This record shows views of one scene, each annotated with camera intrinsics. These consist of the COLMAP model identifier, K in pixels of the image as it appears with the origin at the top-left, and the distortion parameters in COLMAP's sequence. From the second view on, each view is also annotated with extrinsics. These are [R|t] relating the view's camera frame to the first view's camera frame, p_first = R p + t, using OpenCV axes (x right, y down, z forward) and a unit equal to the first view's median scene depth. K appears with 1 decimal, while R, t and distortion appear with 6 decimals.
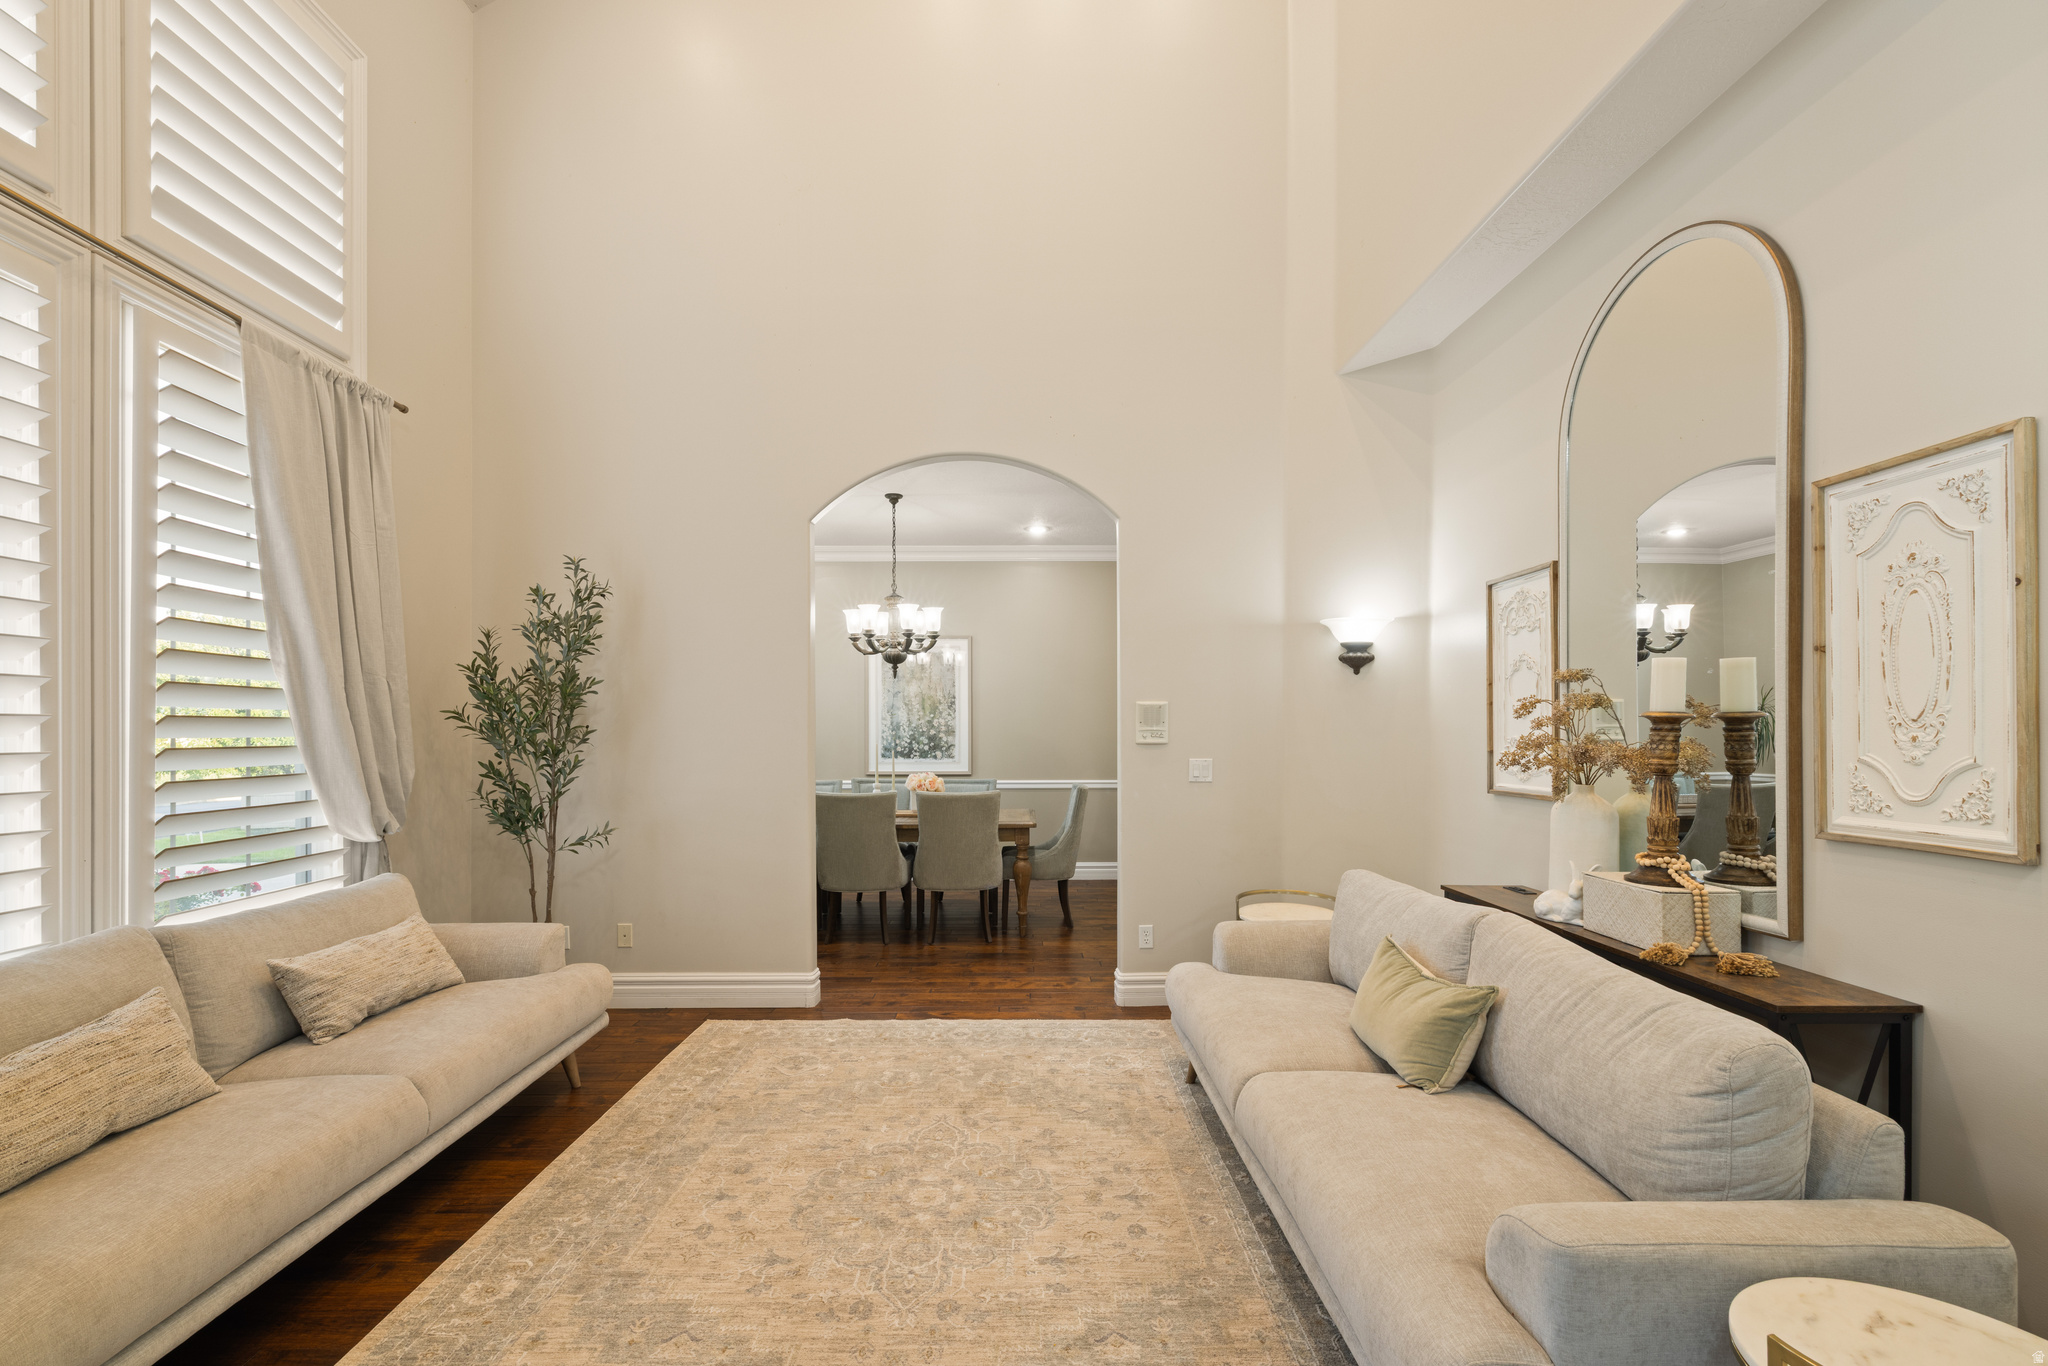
lens RADIAL K [[893.0, 0, 1022.1], [0, 893.0, 729.6], [0, 0, 1]] dist [-0.001565, -0.000373]
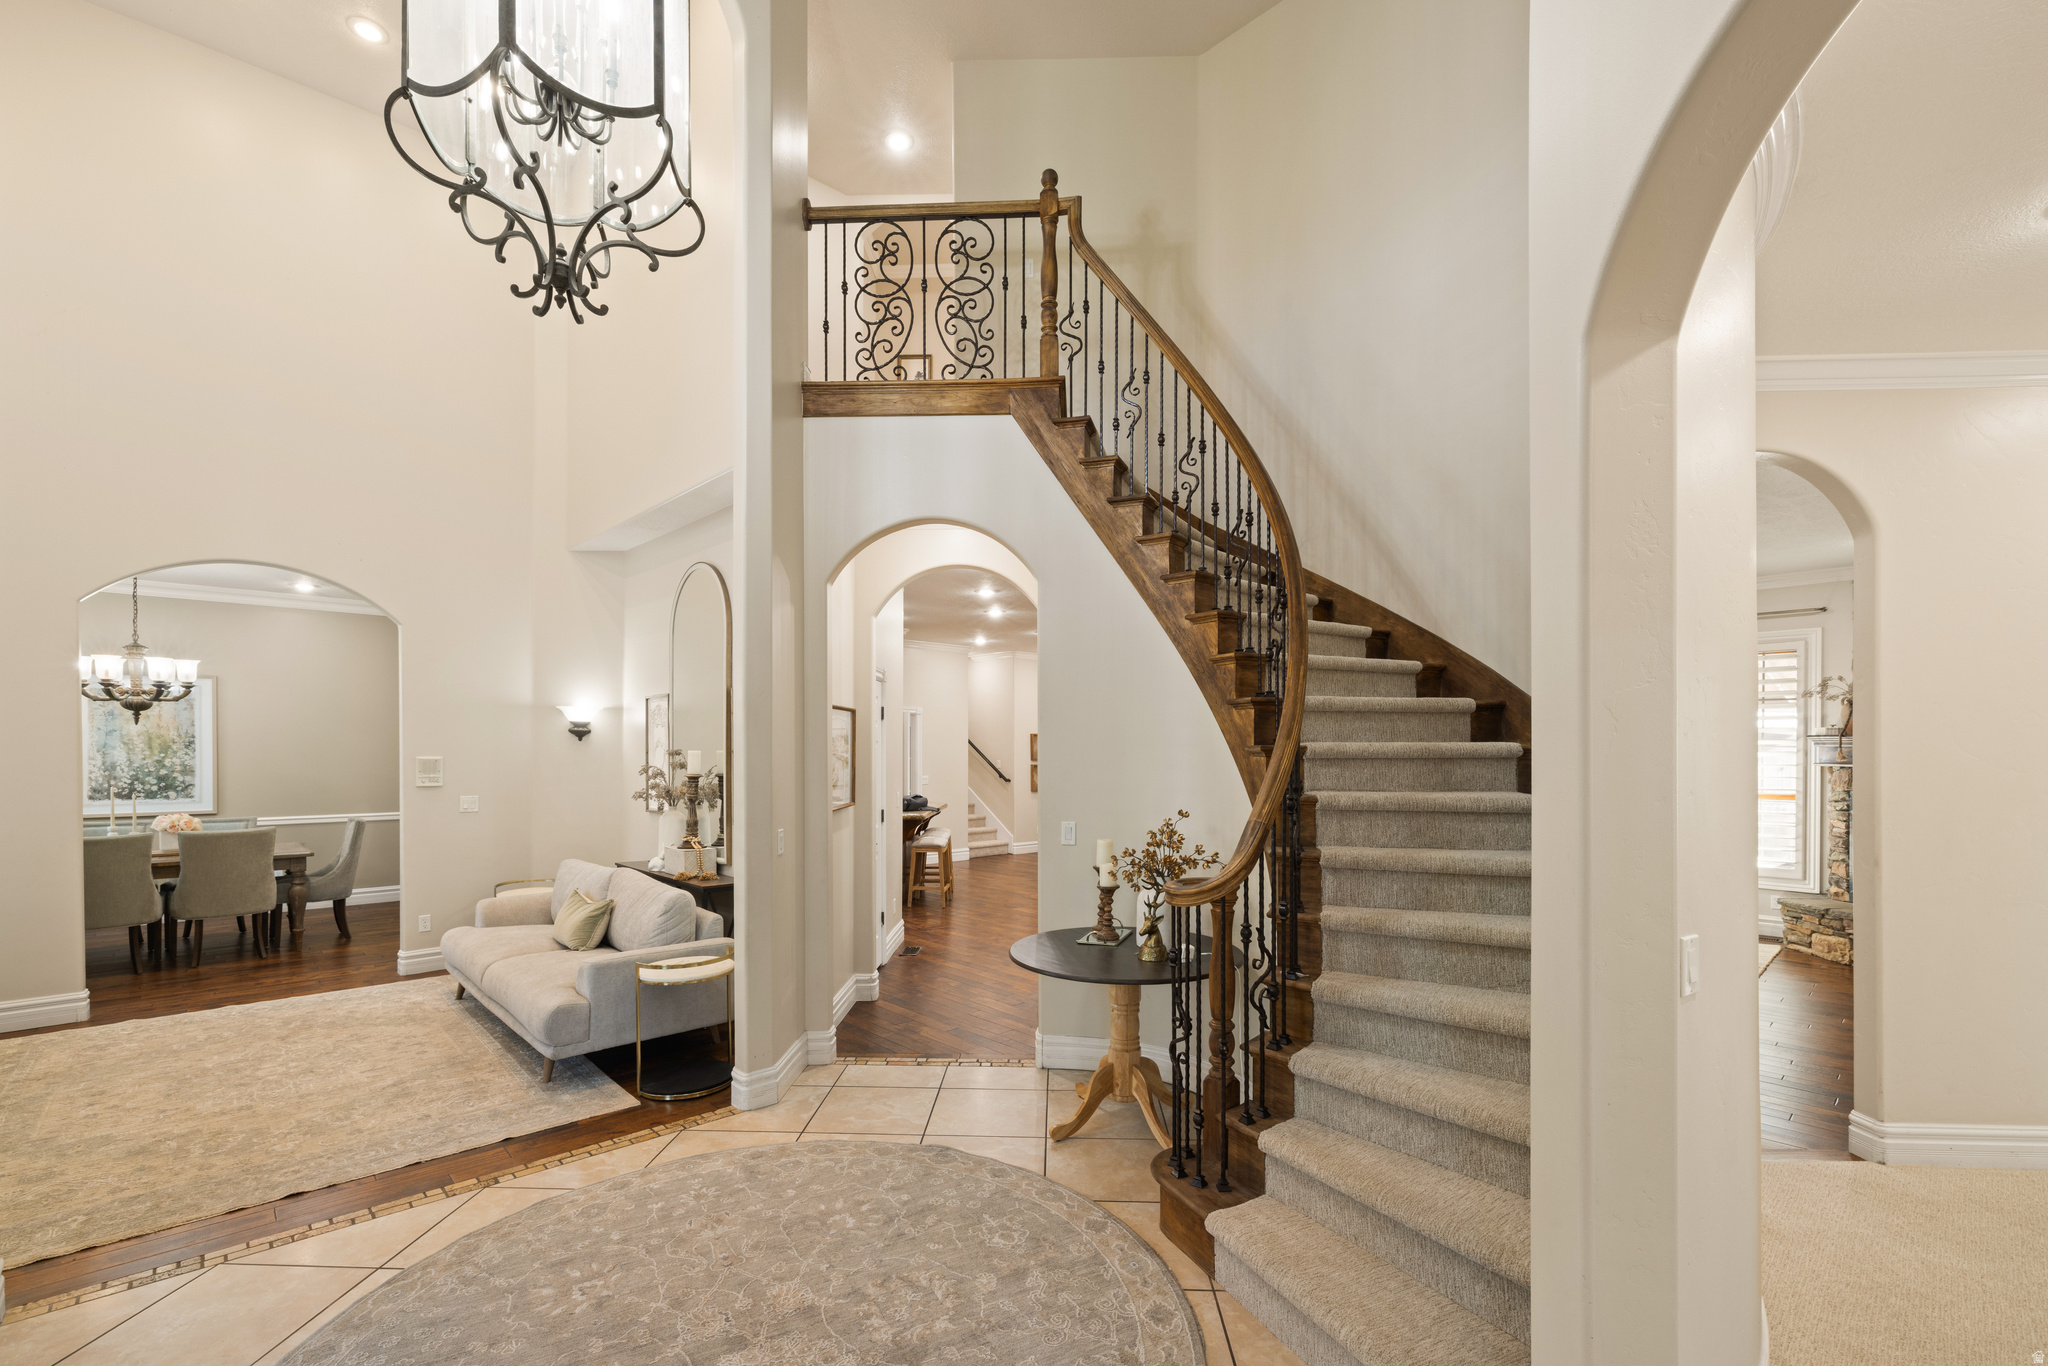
lens RADIAL K [[903.8, 0, 1021.6], [0, 903.8, 757.4], [0, 0, 1]] dist [-0.000574, -0.000499]
pose [[0.747830, -0.003672, 0.663880, -0.077346], [-0.002138, 0.999966, 0.007939, -0.032856], [-0.663887, -0.007356, 0.747797, -0.518475]]
